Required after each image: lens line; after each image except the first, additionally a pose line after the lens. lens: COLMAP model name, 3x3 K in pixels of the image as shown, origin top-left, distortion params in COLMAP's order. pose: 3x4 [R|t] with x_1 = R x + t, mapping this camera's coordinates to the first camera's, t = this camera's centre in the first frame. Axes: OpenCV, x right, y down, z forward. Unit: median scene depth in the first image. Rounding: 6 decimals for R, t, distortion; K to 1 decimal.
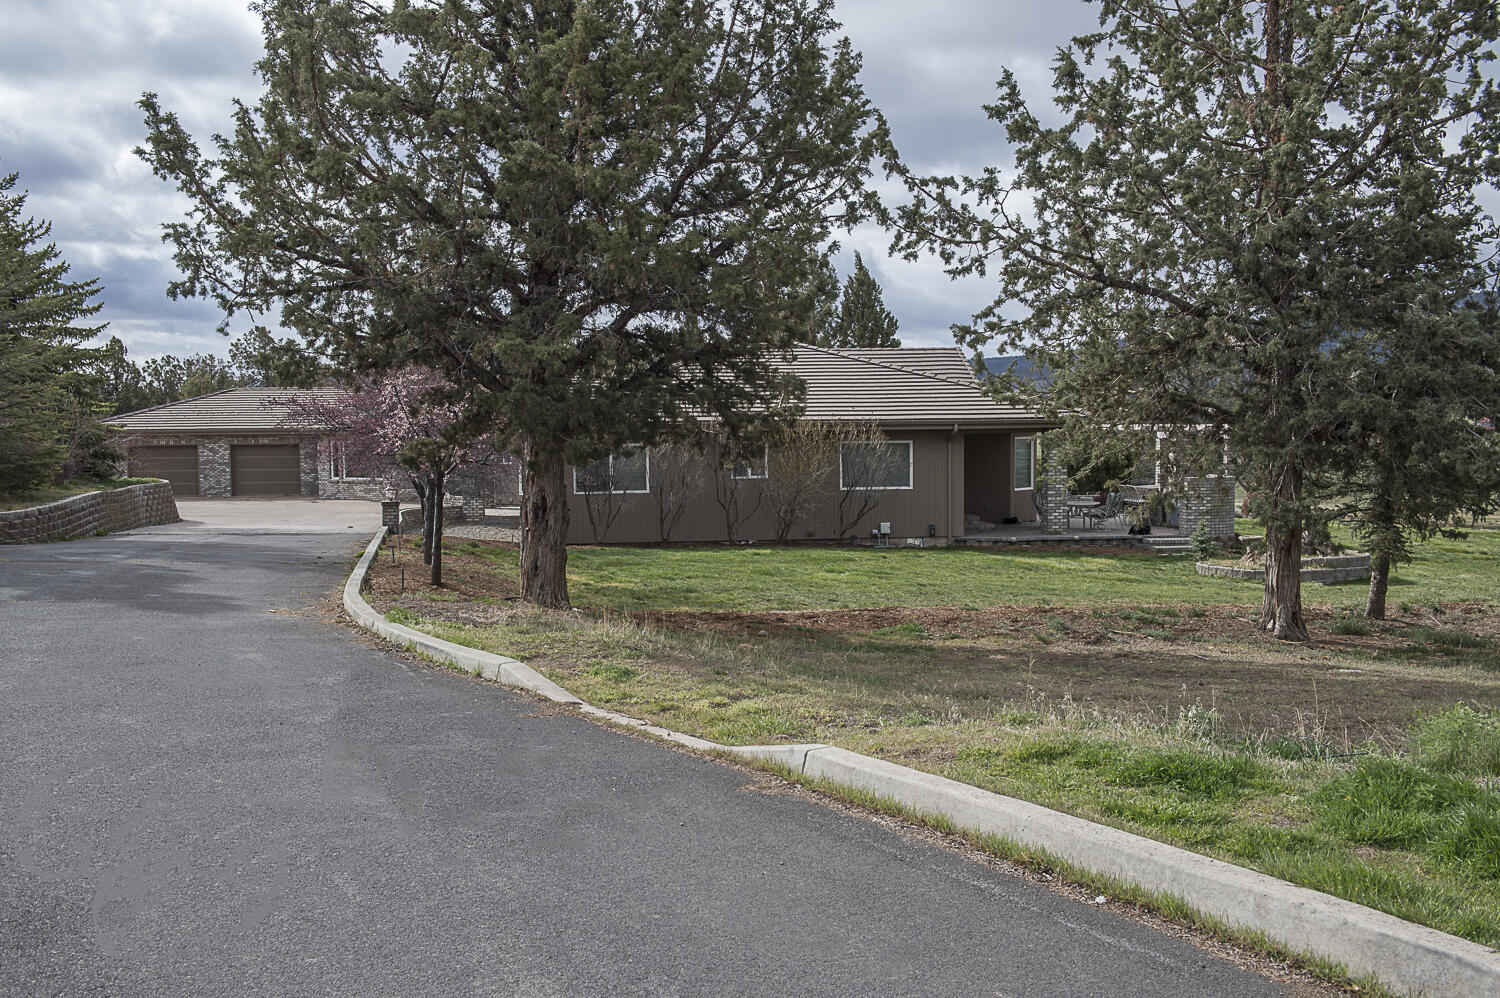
lens RADIAL K [[1484.7, 0, 750.0], [0, 1484.7, 499.0], [0, 0, 1]] dist [0.043821, 0.001530]
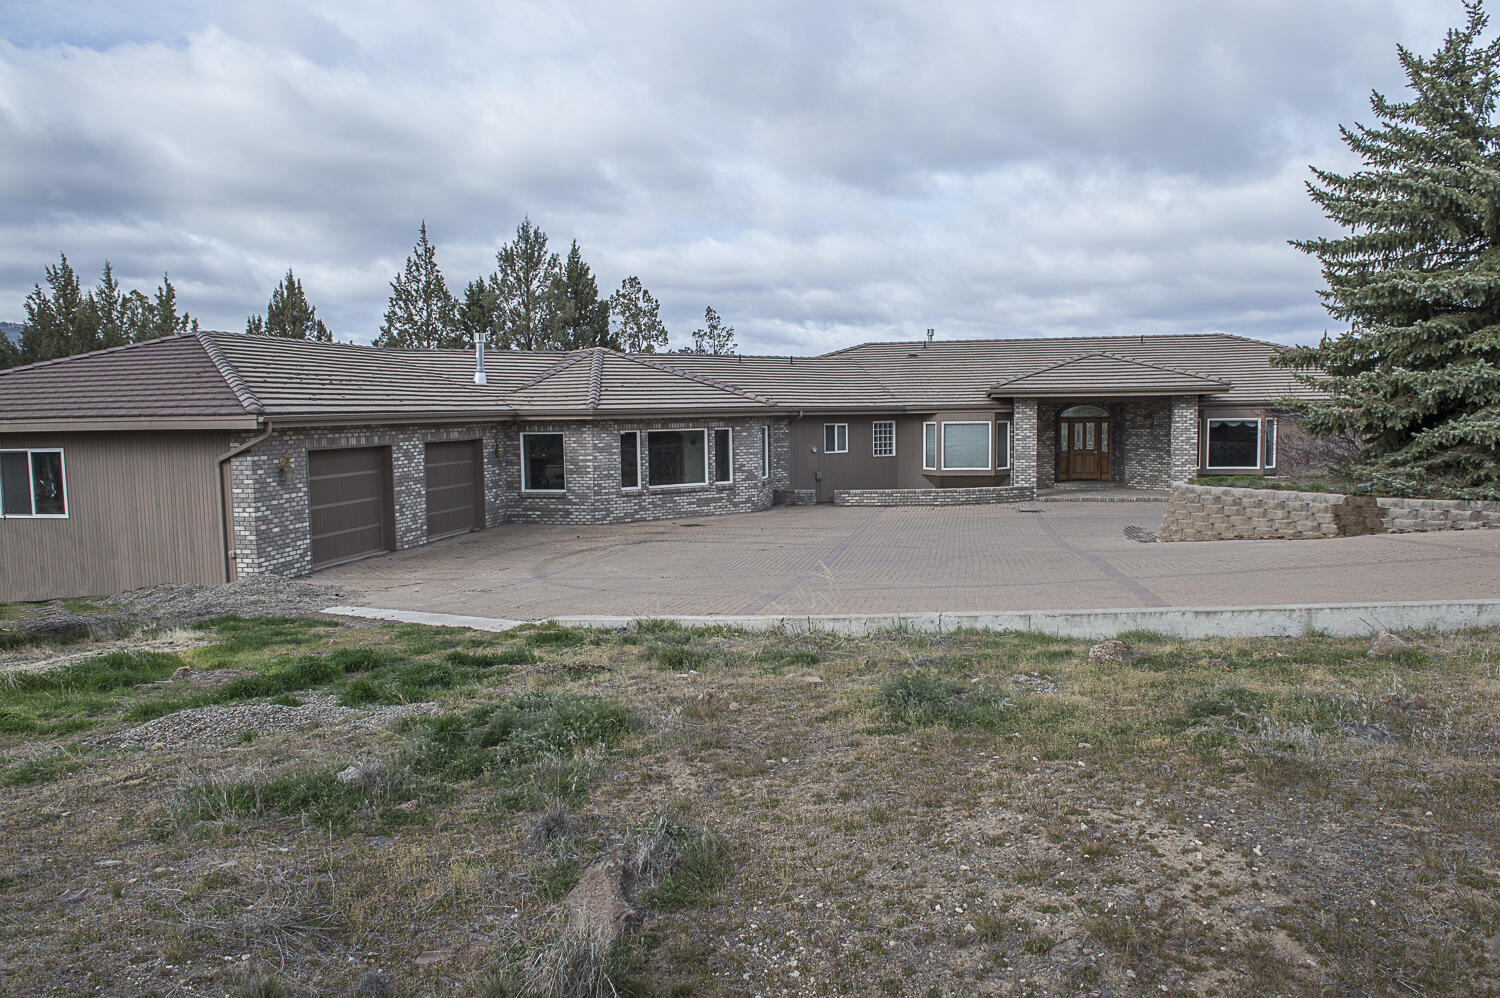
lens RADIAL K [[1035.9, 0, 750.0], [0, 1035.9, 499.0], [0, 0, 1]] dist [-0.045099, -0.004209]
pose [[0.290807, -0.074975, 0.953840, -0.665762], [0.057604, 0.996489, 0.060765, -0.032595], [-0.955046, 0.037274, 0.294104, 0.799065]]
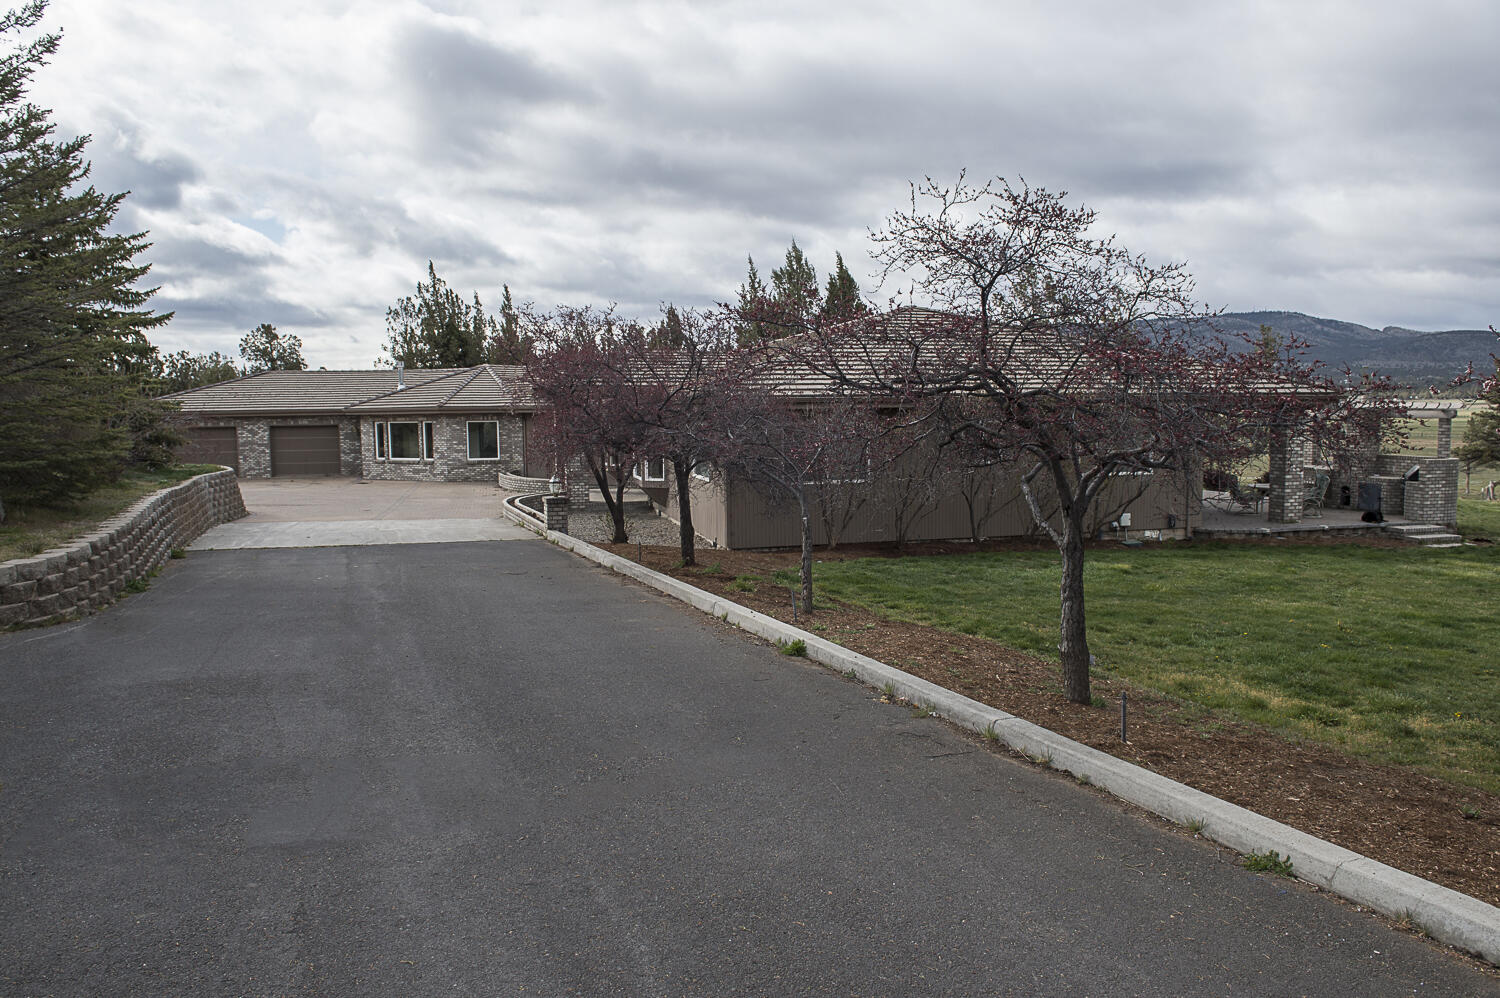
lens RADIAL K [[1035.9, 0, 750.0], [0, 1035.9, 499.0], [0, 0, 1]] dist [-0.045099, -0.004209]
pose [[0.989191, -0.012507, 0.146097, -0.129710], [0.007337, 0.999330, 0.035870, -0.009600], [-0.146447, -0.034410, 0.988620, 0.266968]]
